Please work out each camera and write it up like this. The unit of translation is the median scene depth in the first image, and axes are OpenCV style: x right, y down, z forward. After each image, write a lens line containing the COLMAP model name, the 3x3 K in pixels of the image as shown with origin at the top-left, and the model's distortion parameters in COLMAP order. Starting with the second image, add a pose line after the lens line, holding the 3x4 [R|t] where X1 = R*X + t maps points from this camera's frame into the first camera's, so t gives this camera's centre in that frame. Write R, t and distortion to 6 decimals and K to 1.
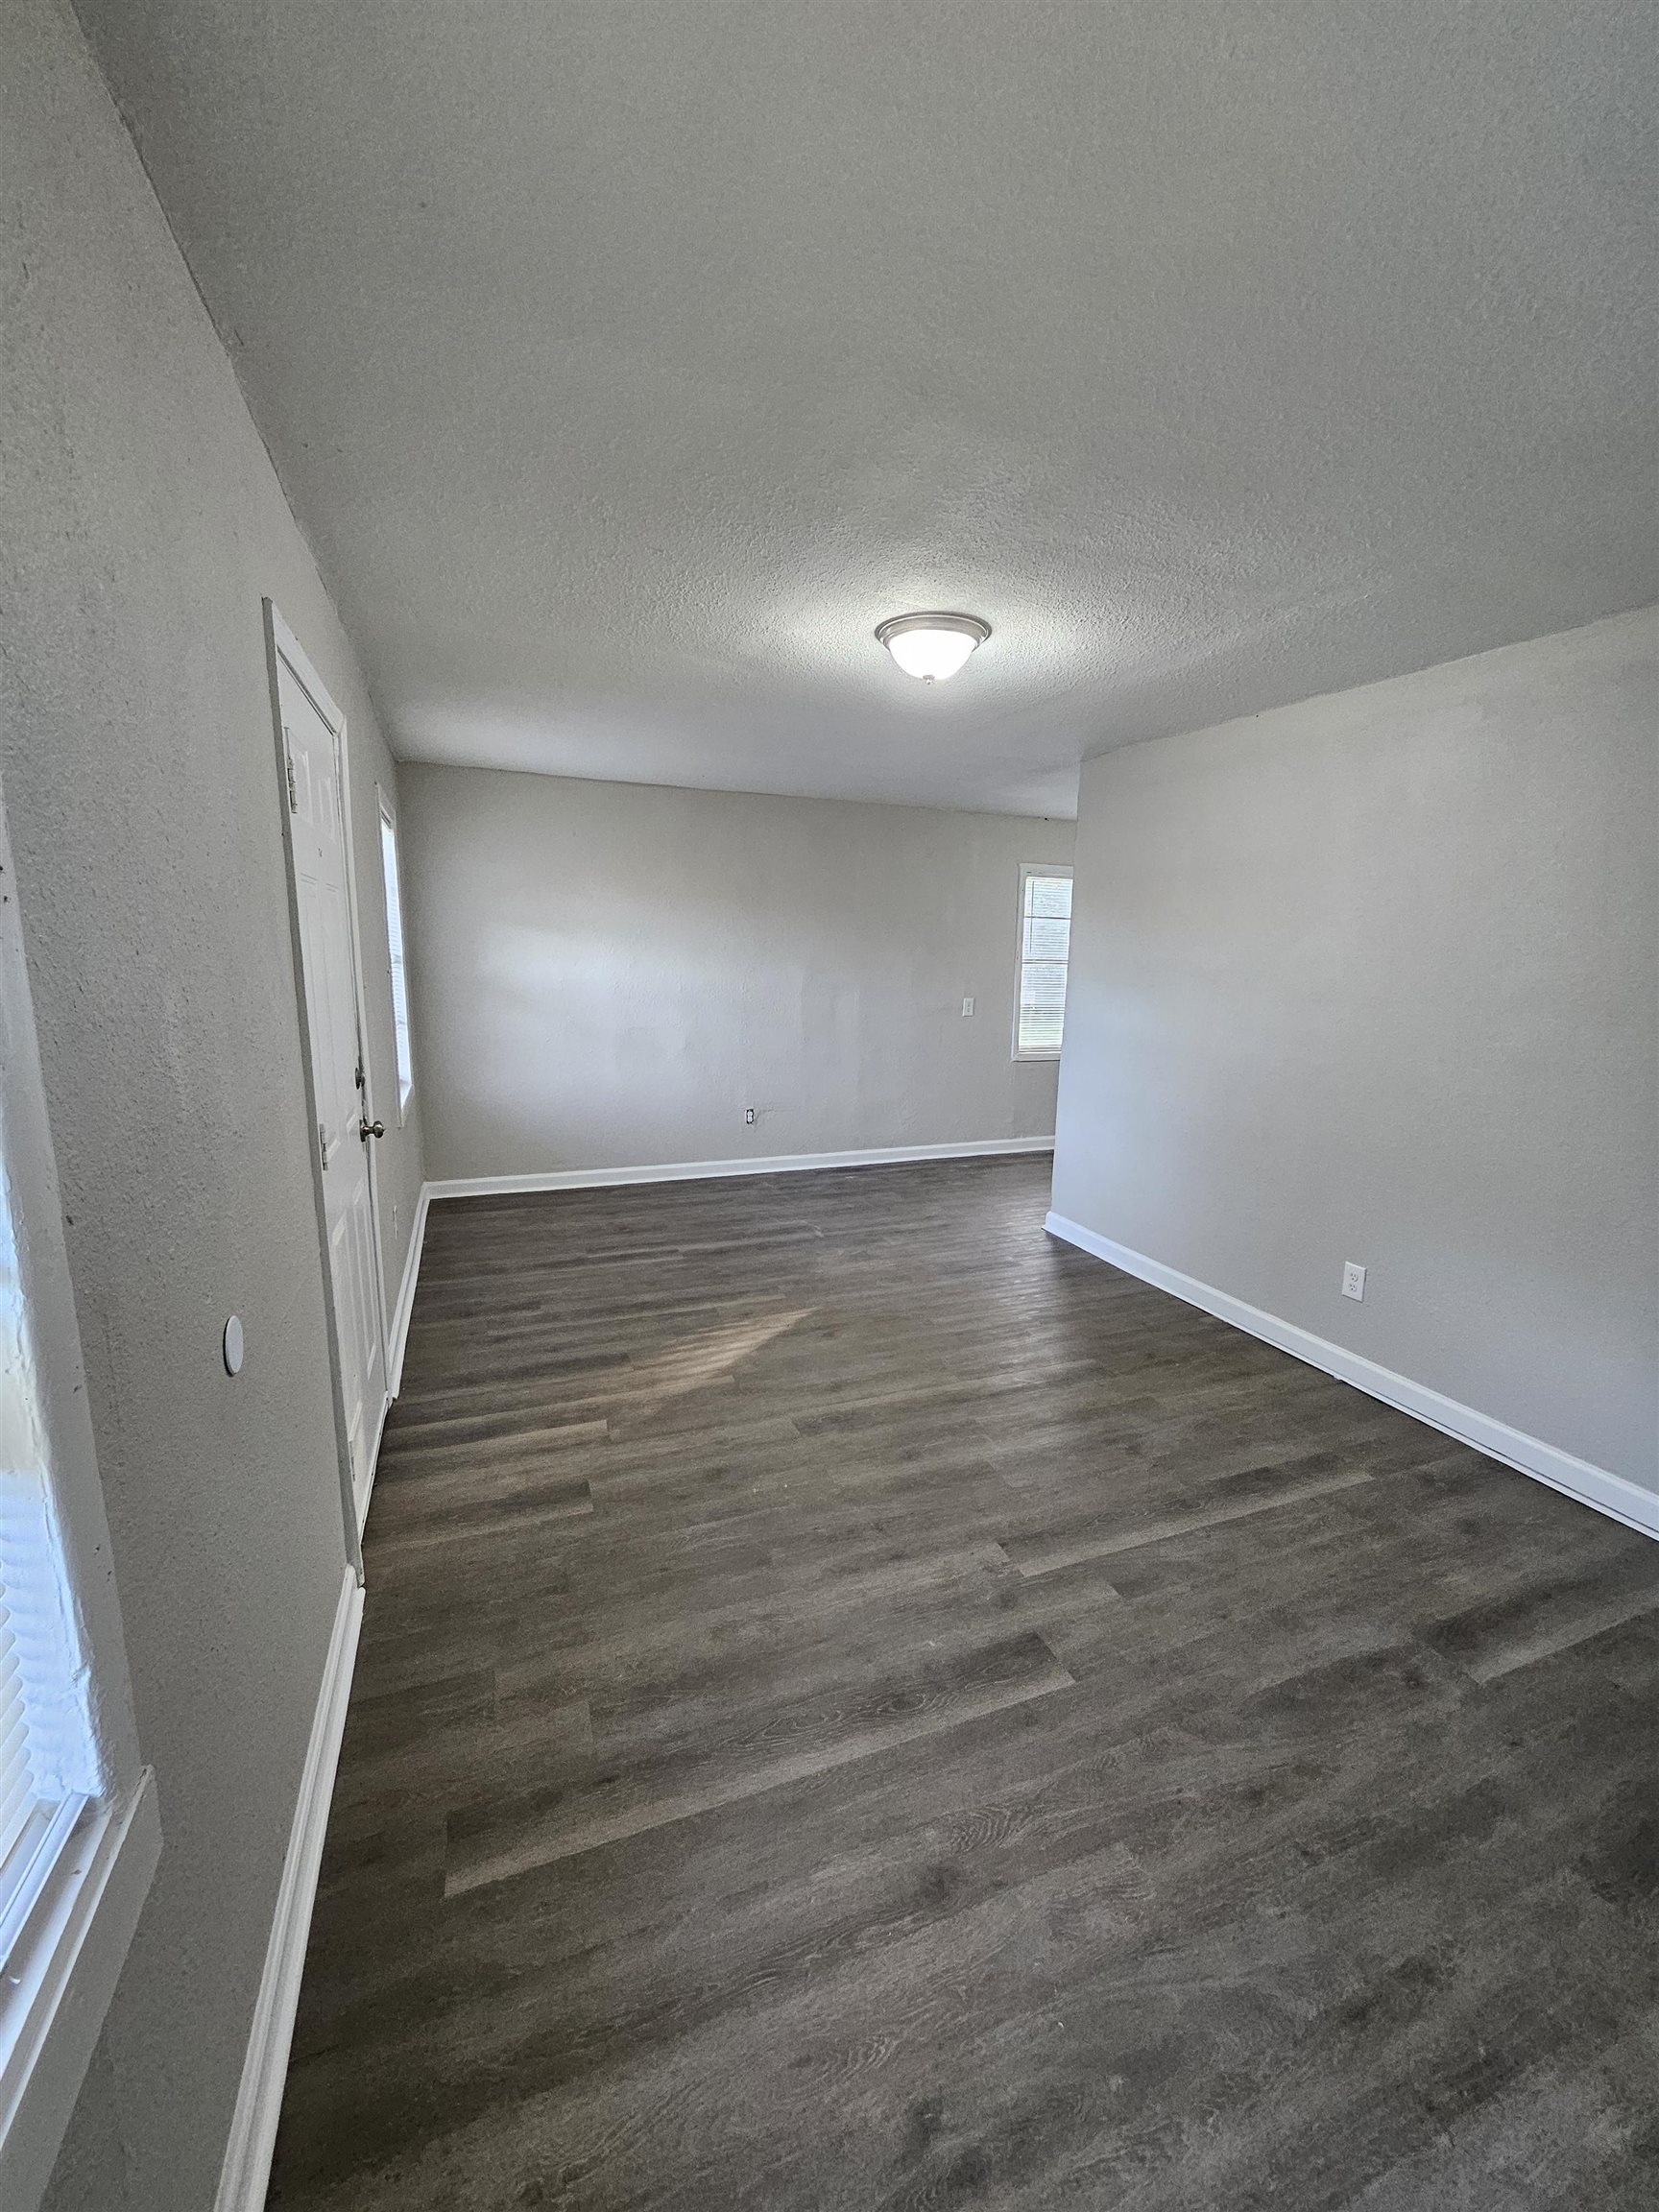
lens RADIAL K [[879.6, 0, 835.4], [0, 879.6, 1104.8], [0, 0, 1]] dist [0.003166, -0.003799]
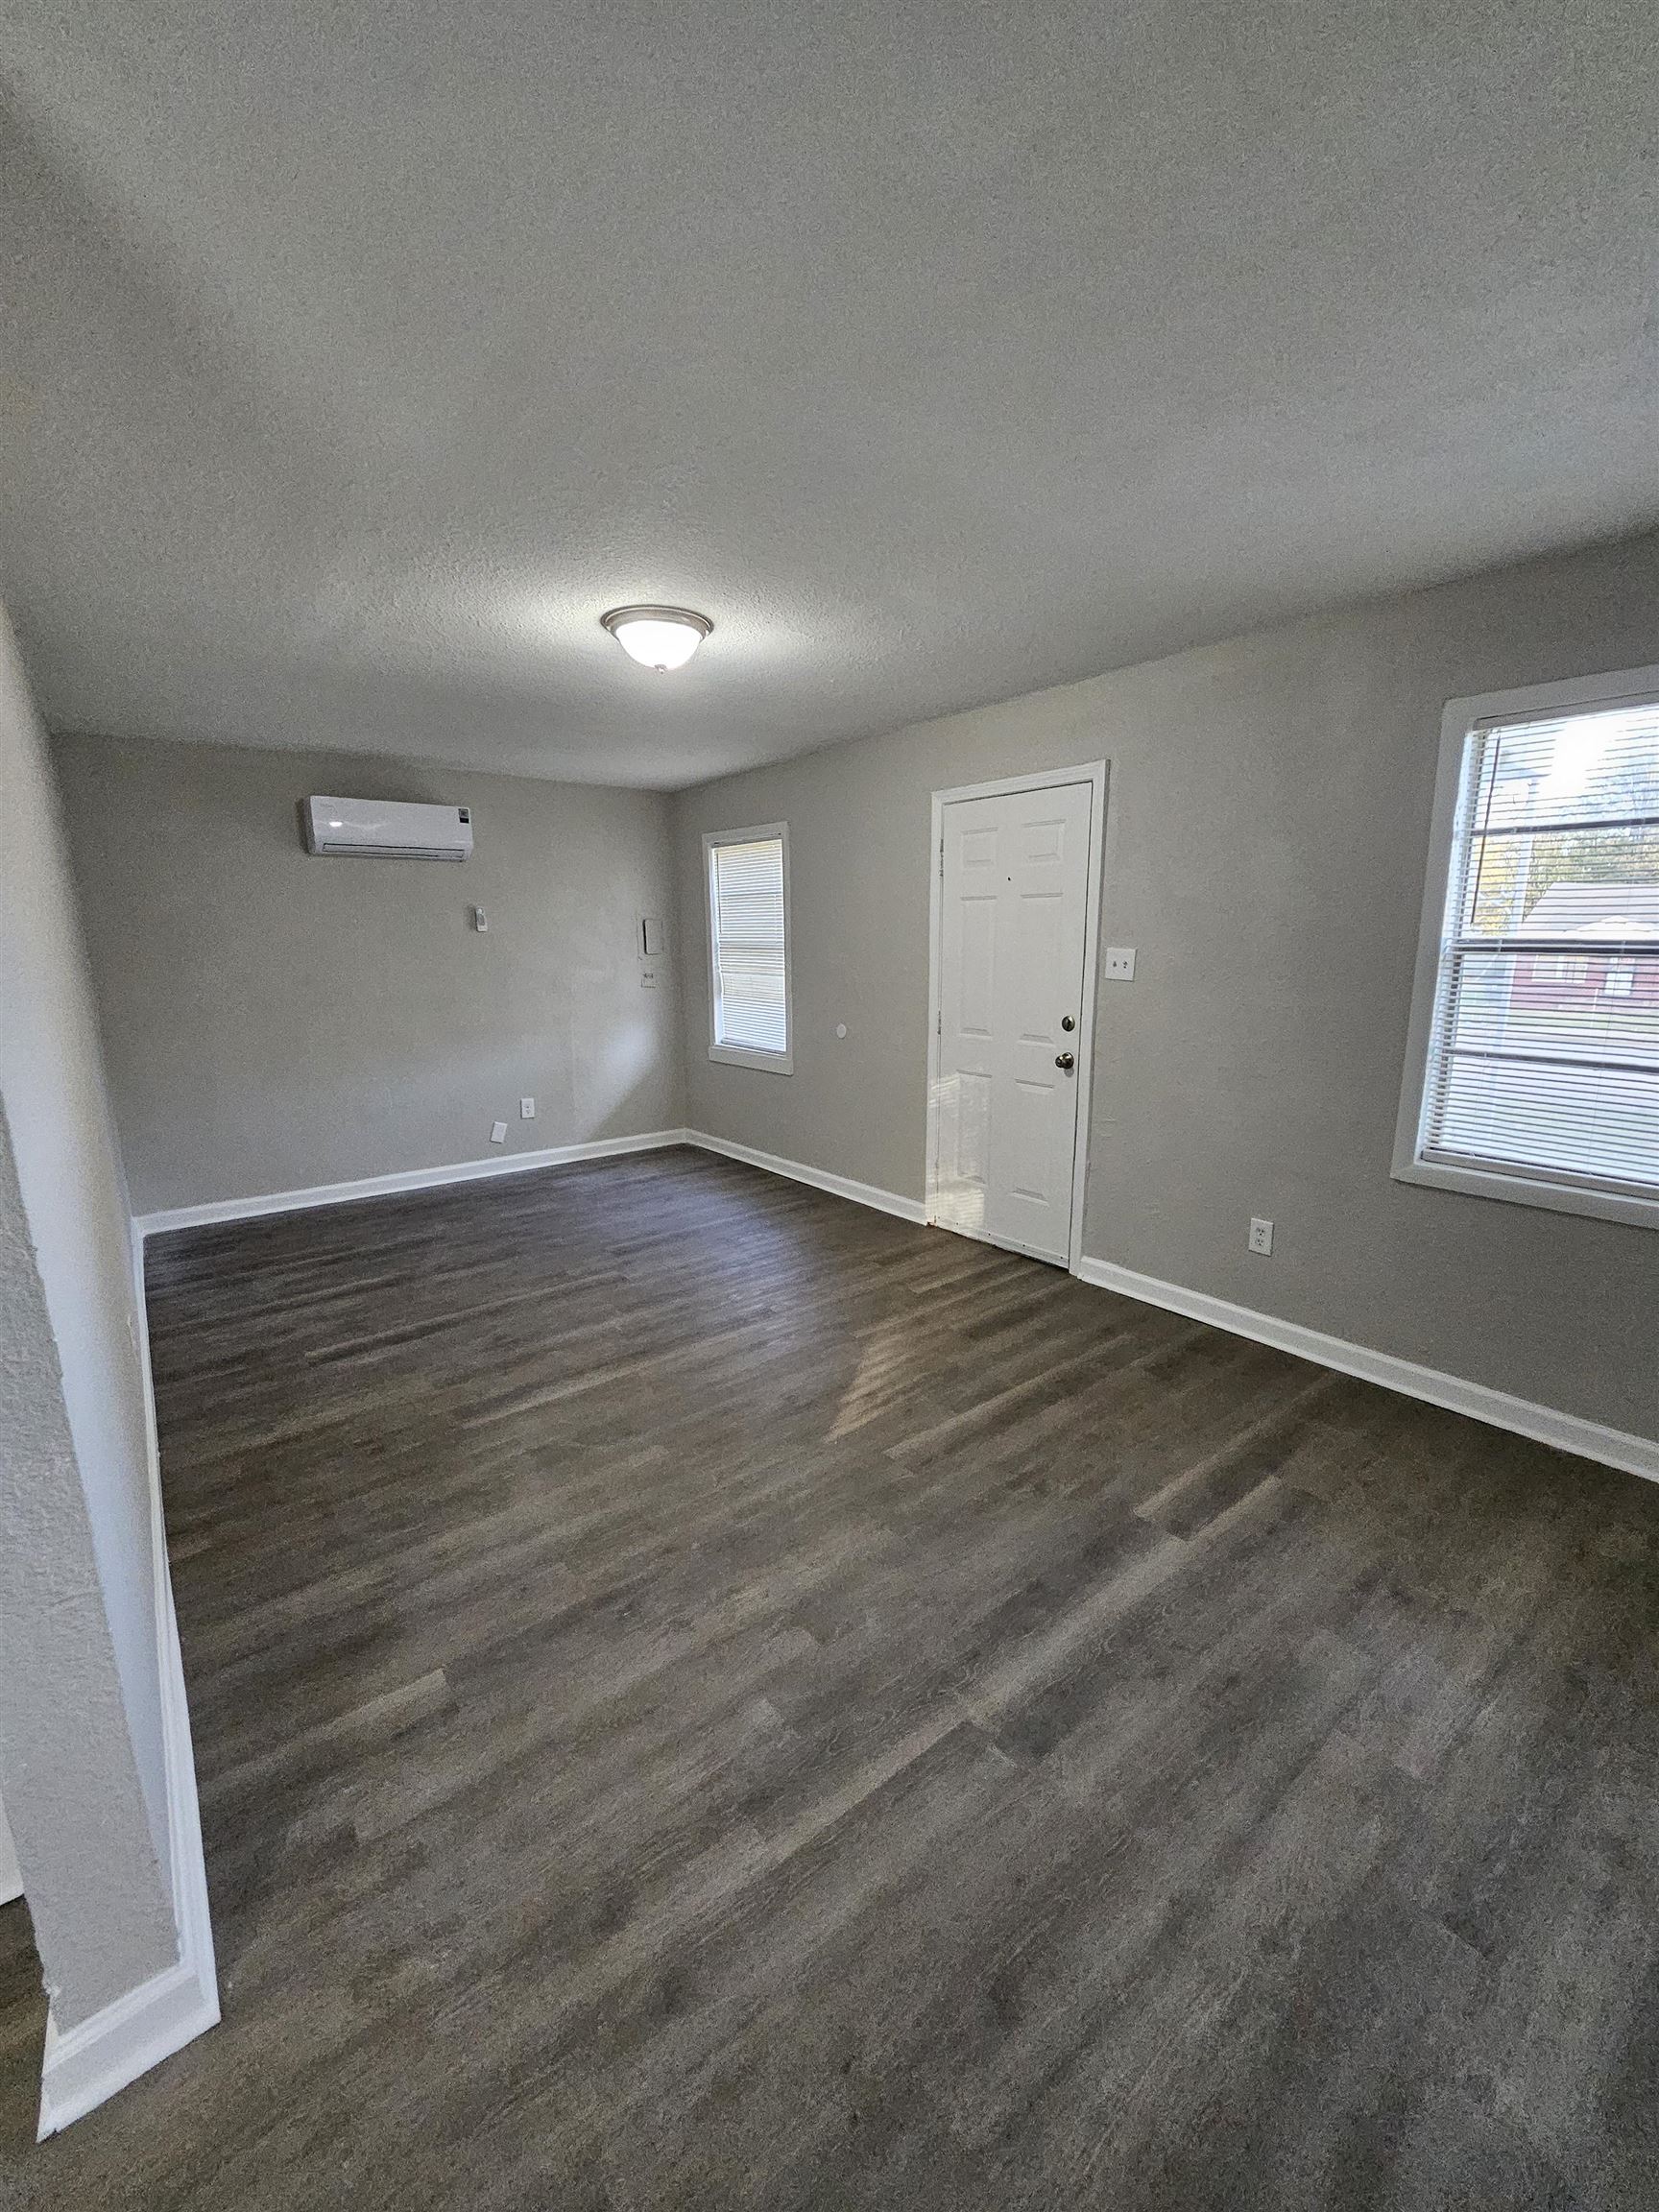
lens RADIAL K [[879.6, 0, 835.4], [0, 879.6, 1104.8], [0, 0, 1]] dist [0.003166, -0.003799]
pose [[-0.958487, 0.046851, -0.281261, 0.186610], [-0.056997, 0.935019, 0.349986, -0.313168], [0.279381, 0.351488, -0.893534, 1.799209]]
